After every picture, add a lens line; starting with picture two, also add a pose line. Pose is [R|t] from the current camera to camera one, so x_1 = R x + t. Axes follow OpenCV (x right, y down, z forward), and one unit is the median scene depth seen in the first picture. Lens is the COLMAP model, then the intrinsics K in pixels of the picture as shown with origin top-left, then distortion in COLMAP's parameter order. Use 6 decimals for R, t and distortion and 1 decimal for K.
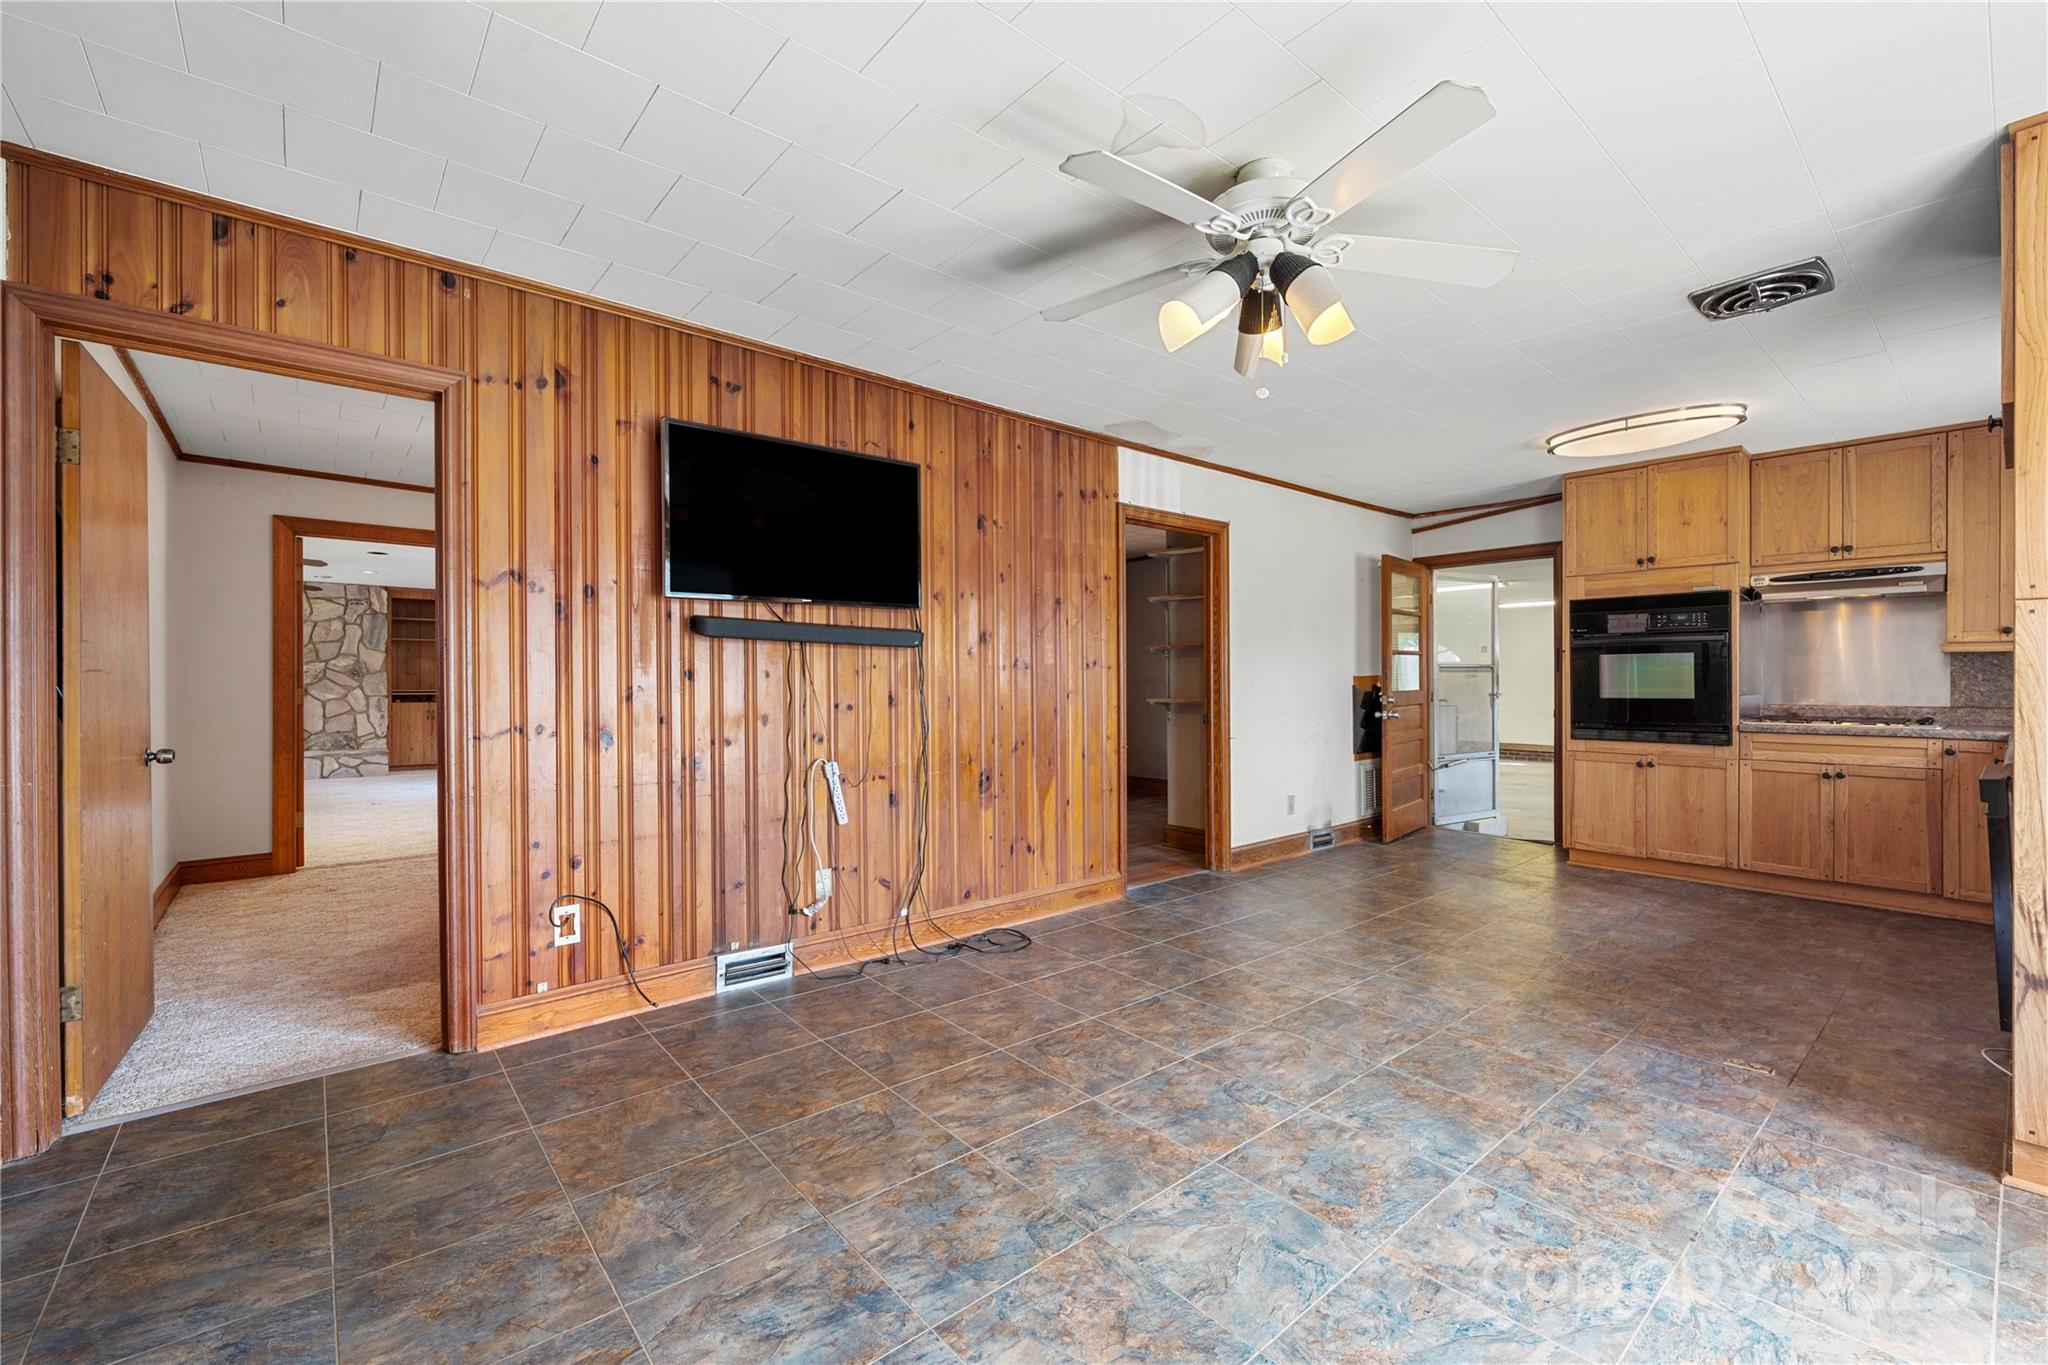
lens RADIAL K [[856.6, 0, 1023.3], [0, 856.6, 684.0], [0, 0, 1]] dist [0.000154, 0.000013]
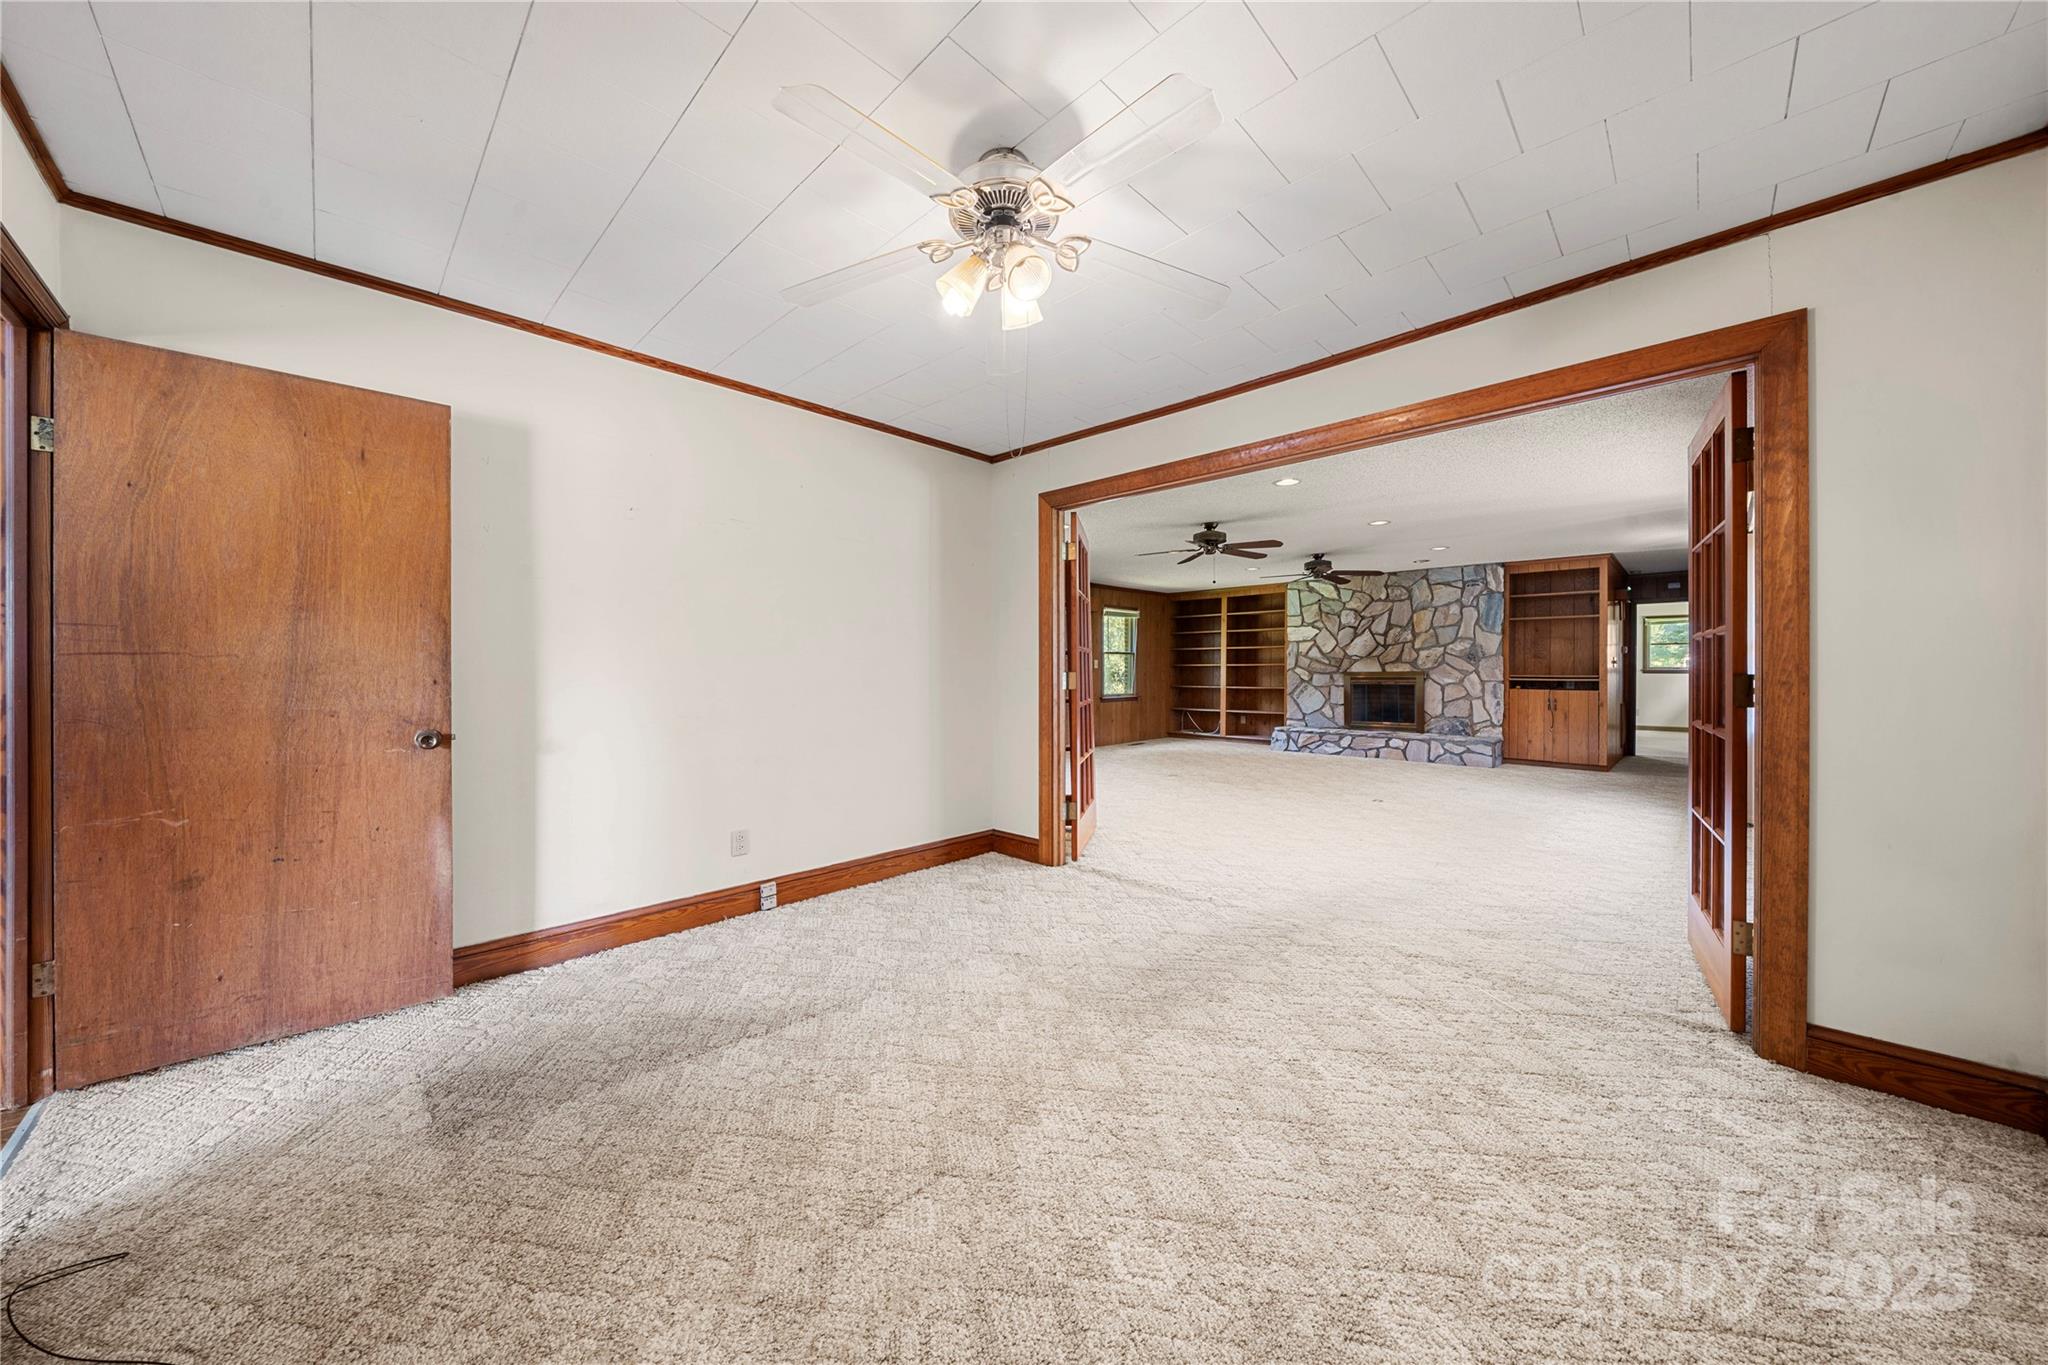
lens RADIAL K [[720.1, 0, 1026.4], [0, 720.1, 652.7], [0, 0, 1]] dist [-0.000528, -0.000063]
pose [[0.108661, -0.020547, -0.993867, -0.029012], [-0.002624, 0.999777, -0.020956, 0.000740], [0.994075, 0.004885, 0.108583, 0.421522]]
